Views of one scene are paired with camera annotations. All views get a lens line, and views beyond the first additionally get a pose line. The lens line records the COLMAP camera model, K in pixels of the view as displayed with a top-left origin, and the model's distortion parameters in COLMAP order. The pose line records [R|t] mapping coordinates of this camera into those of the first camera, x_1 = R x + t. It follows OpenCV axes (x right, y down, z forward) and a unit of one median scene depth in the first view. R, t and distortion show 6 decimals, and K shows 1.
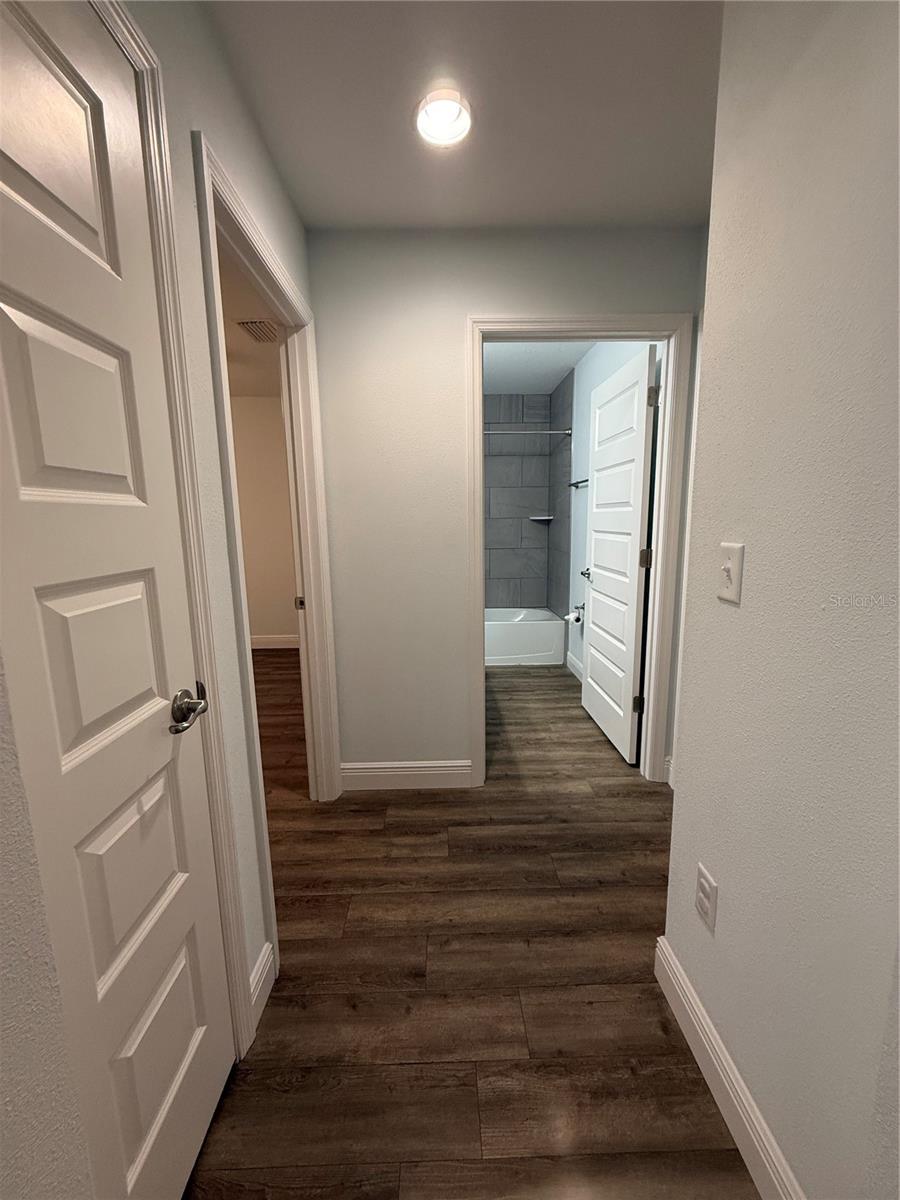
lens RADIAL K [[478.1, 0, 447.4], [0, 478.1, 601.2], [0, 0, 1]] dist [0.000701, 0.000097]
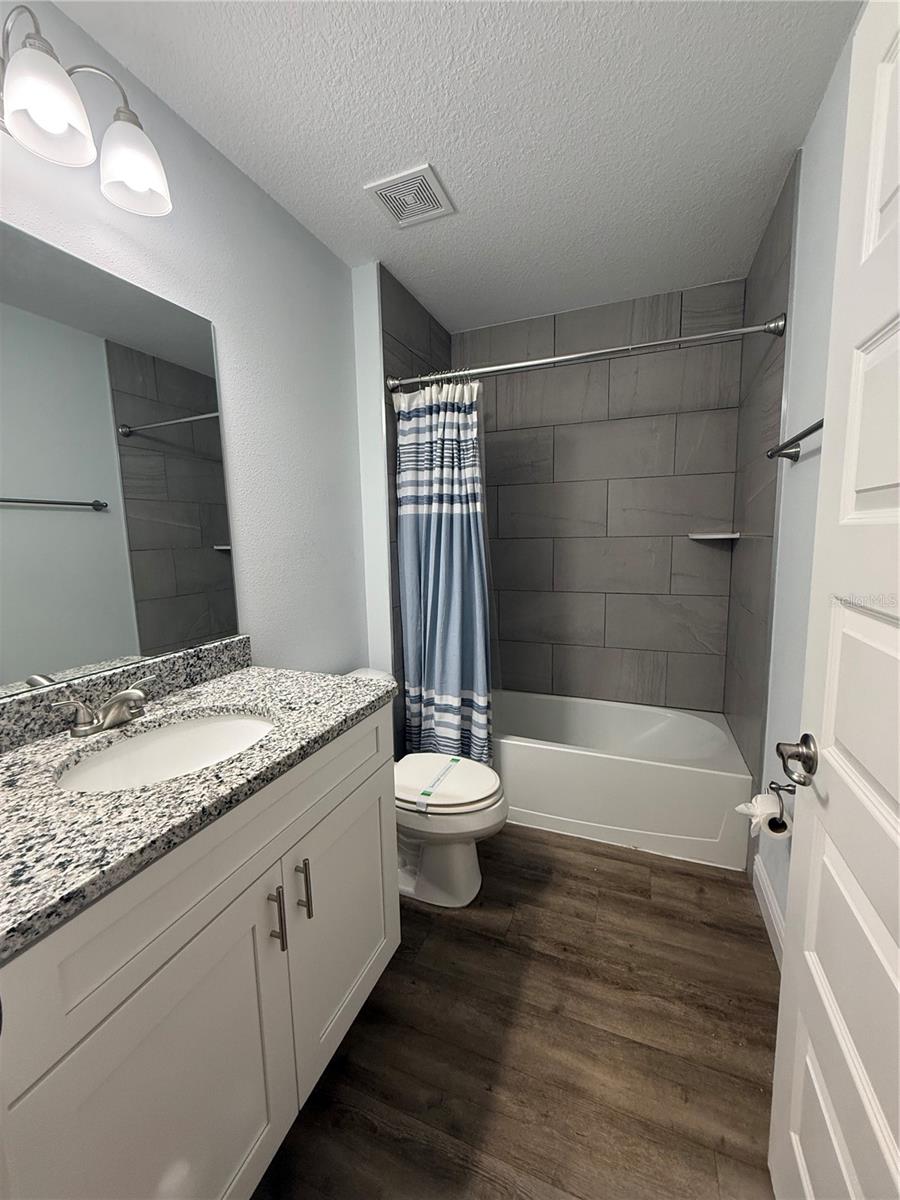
lens RADIAL K [[478.1, 0, 455.1], [0, 478.1, 599.5], [0, 0, 1]] dist [0.000701, 0.000097]
pose [[0.925548, 0.048571, -0.375501, 0.161817], [-0.062928, 0.997678, -0.026056, -0.092970], [0.373364, 0.047746, 0.926456, 0.526361]]
